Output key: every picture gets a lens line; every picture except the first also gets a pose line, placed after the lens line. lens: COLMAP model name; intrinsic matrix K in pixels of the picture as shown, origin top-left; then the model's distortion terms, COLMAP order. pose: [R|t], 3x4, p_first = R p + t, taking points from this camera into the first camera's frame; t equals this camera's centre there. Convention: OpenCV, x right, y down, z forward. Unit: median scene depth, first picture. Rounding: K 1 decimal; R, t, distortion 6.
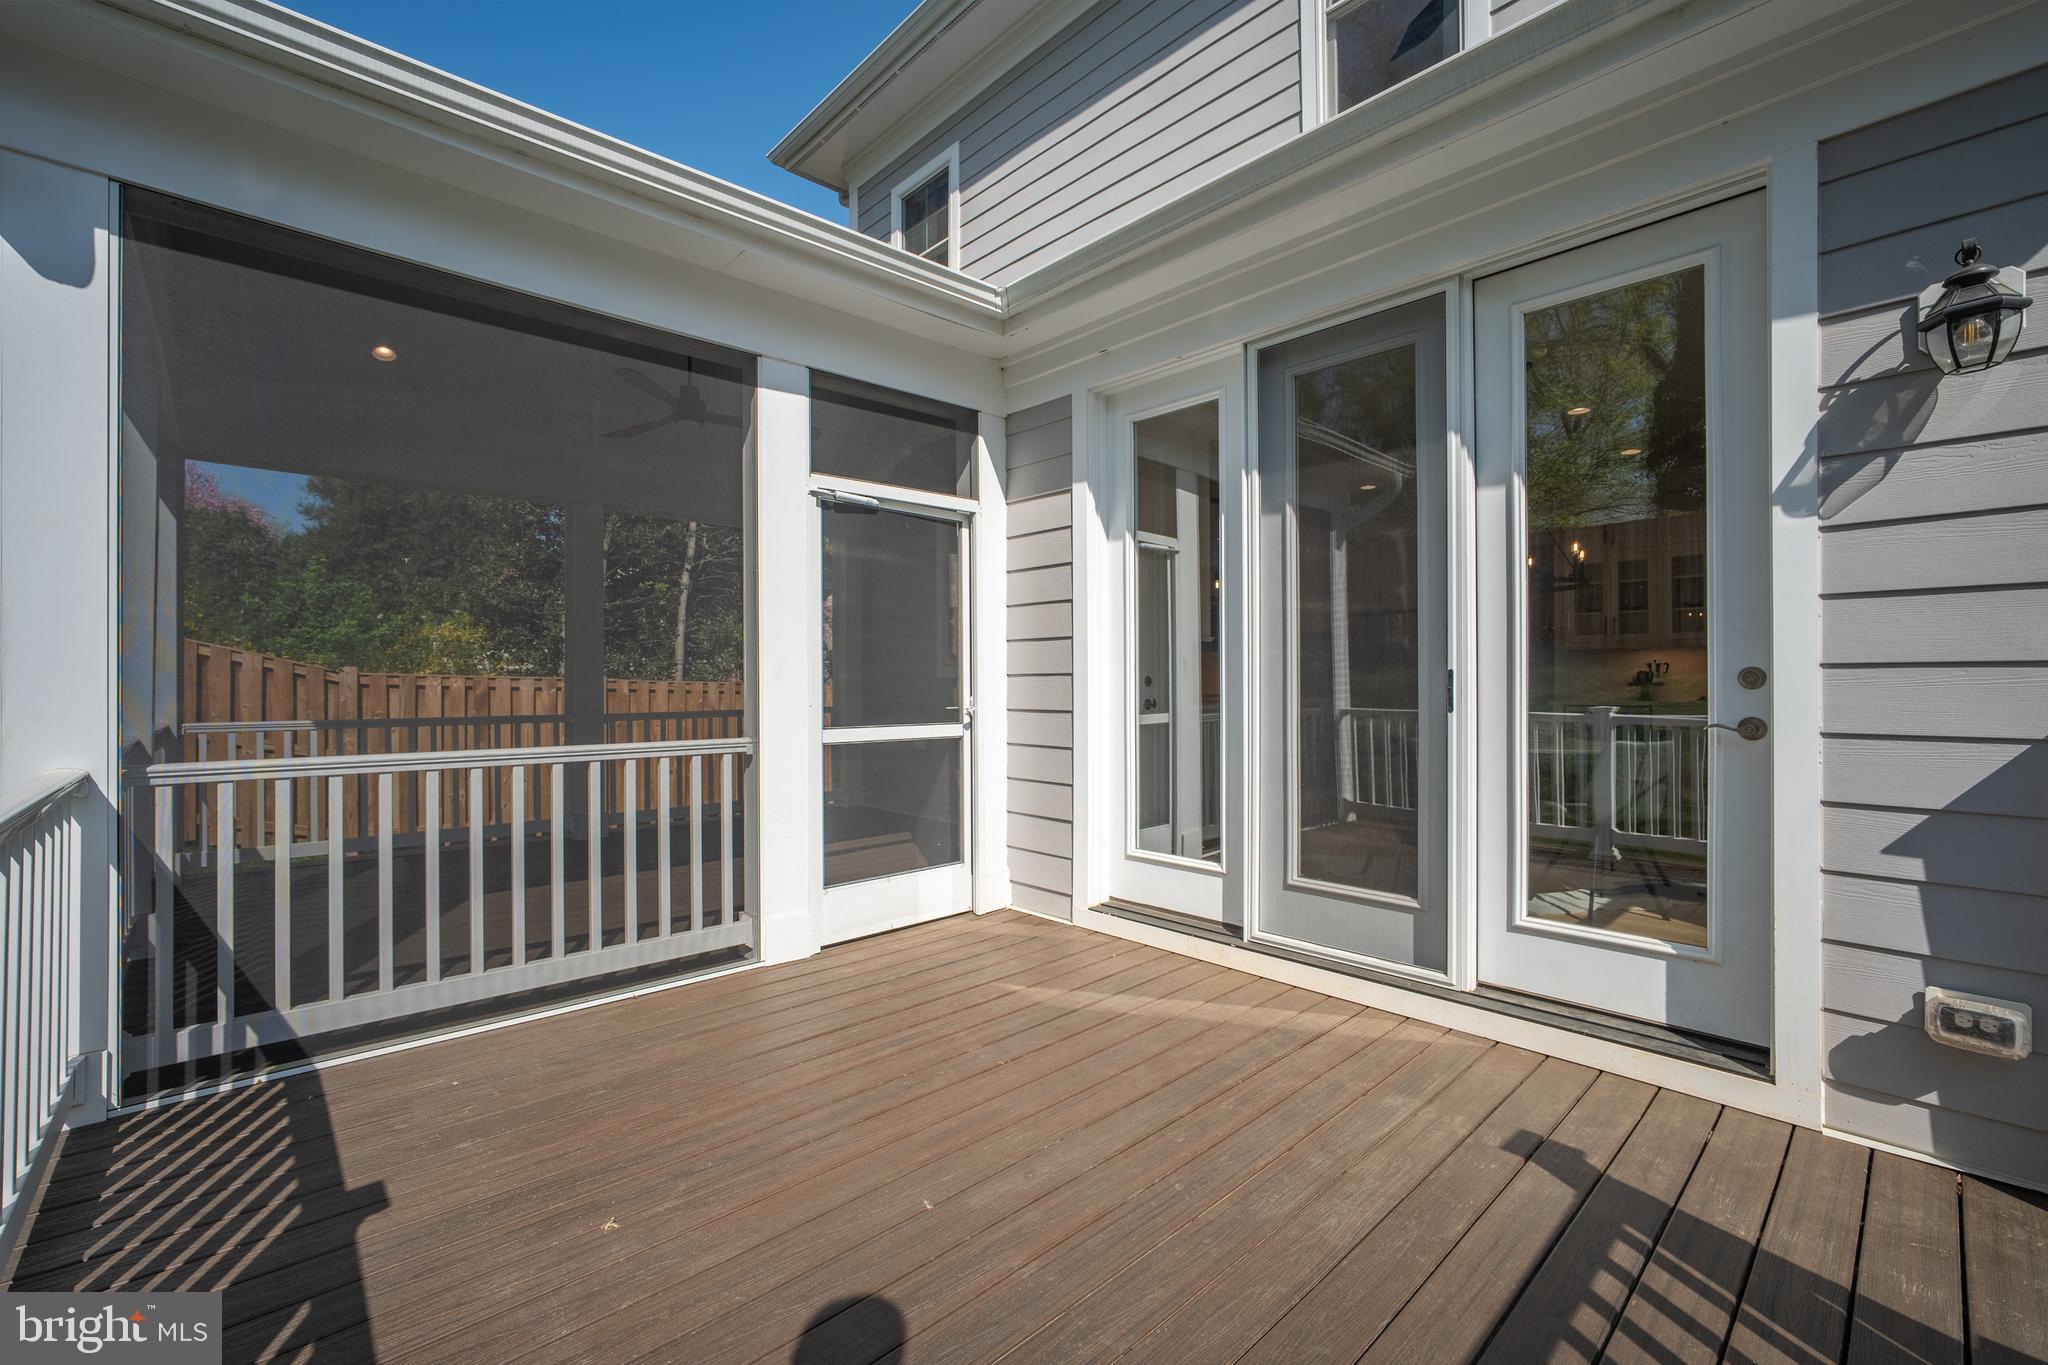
lens RADIAL K [[861.5, 0, 1024.0], [0, 861.5, 682.5], [0, 0, 1]] dist [-0.034050, 0.014230]
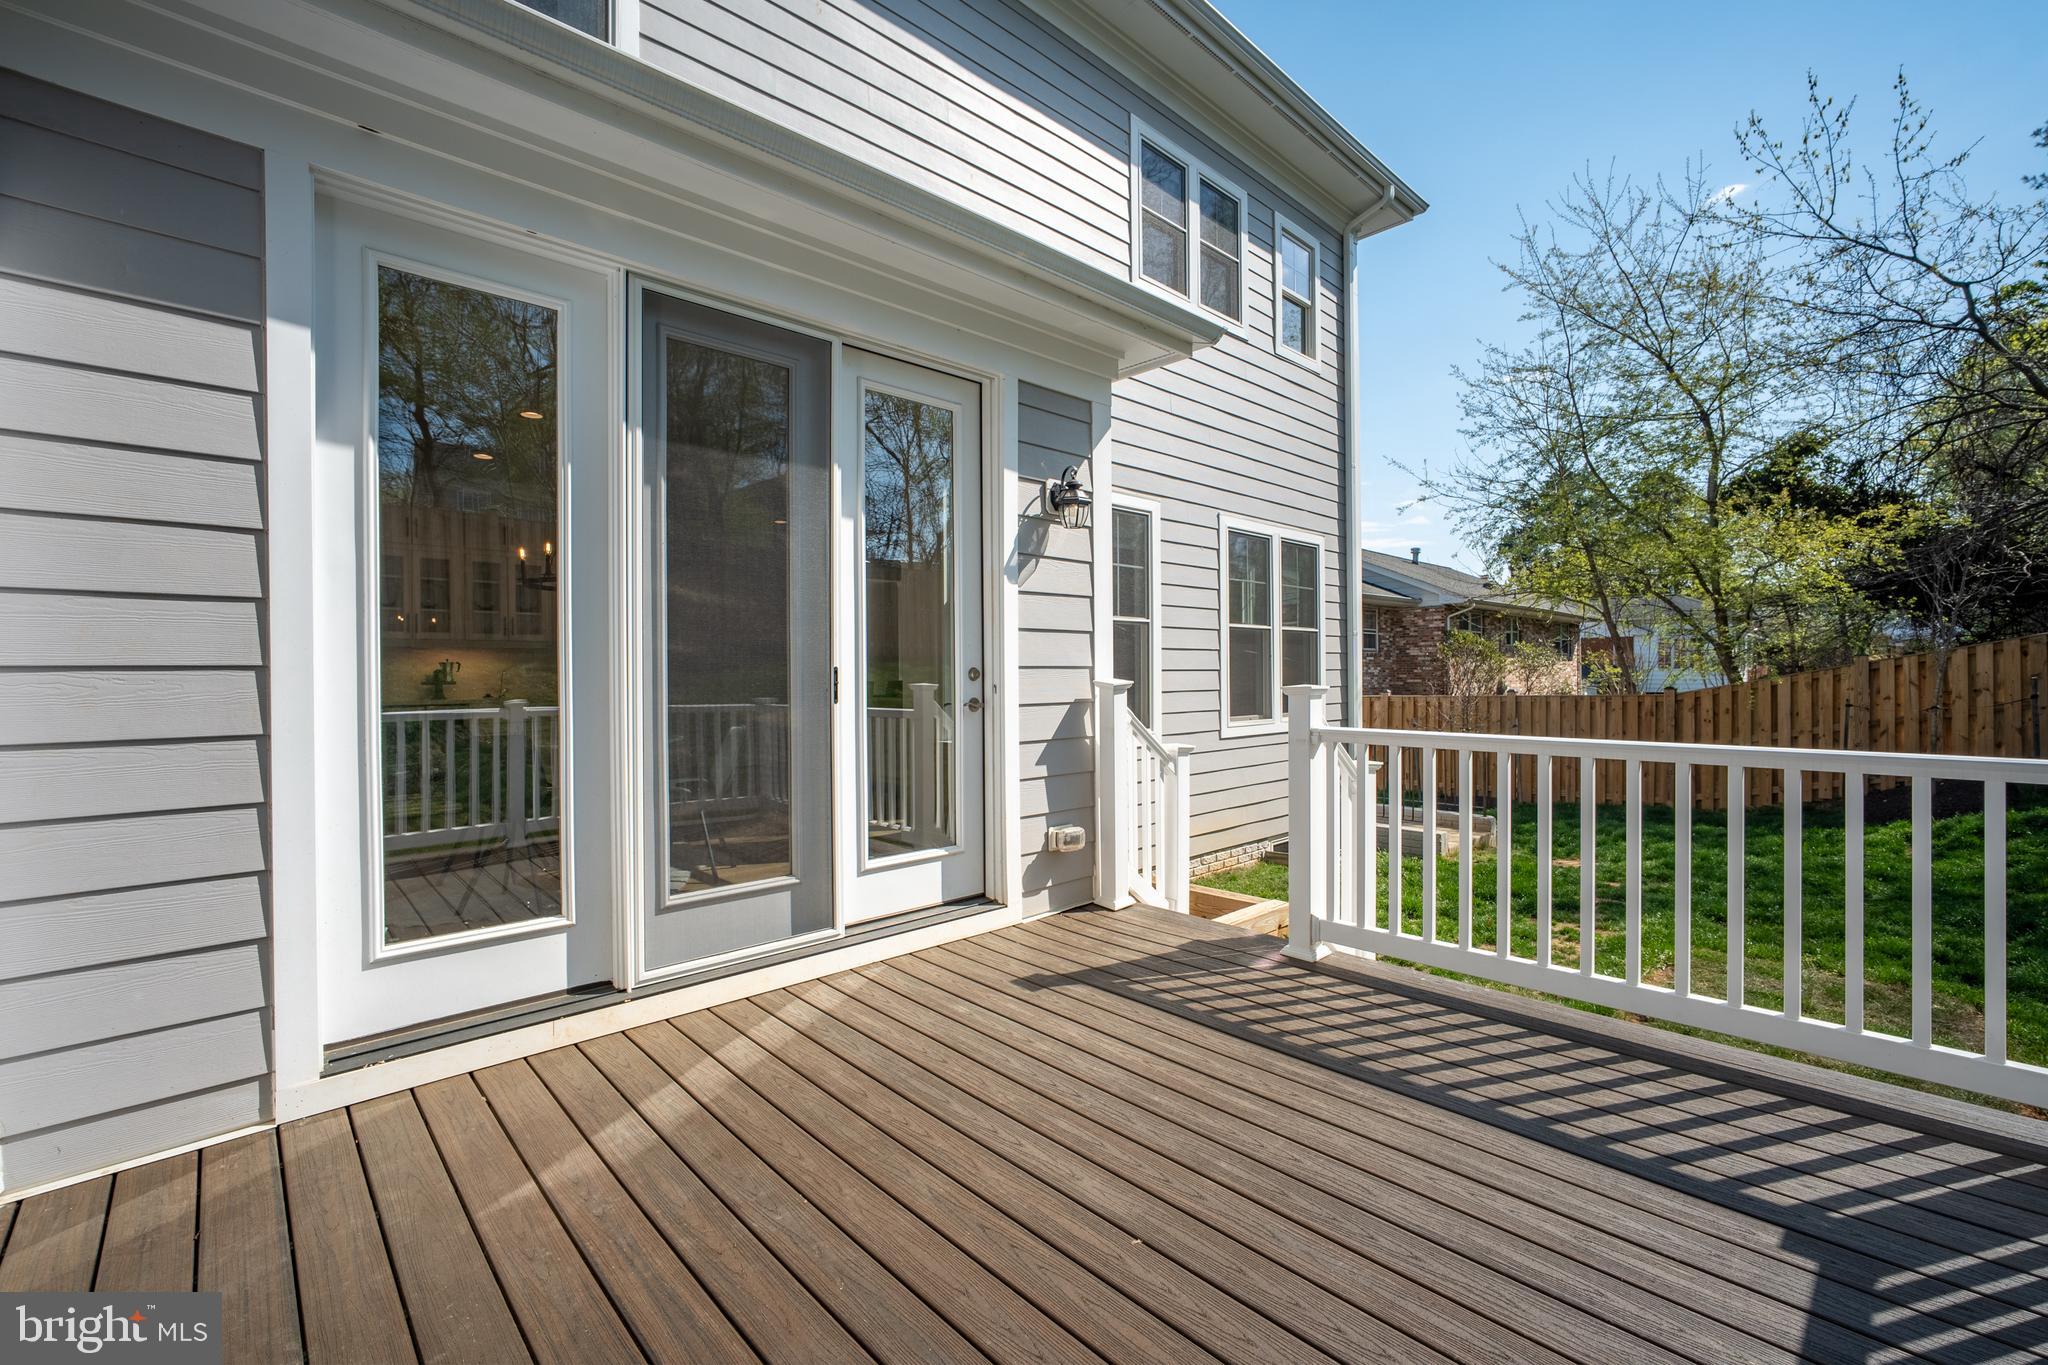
lens RADIAL K [[861.5, 0, 1024.0], [0, 861.5, 682.5], [0, 0, 1]] dist [-0.034050, 0.014230]
pose [[0.000313, -0.003495, 0.999994, -0.835025], [0.010355, 0.999940, 0.003491, 0.006049], [-0.999946, 0.010354, 0.000349, 0.909502]]
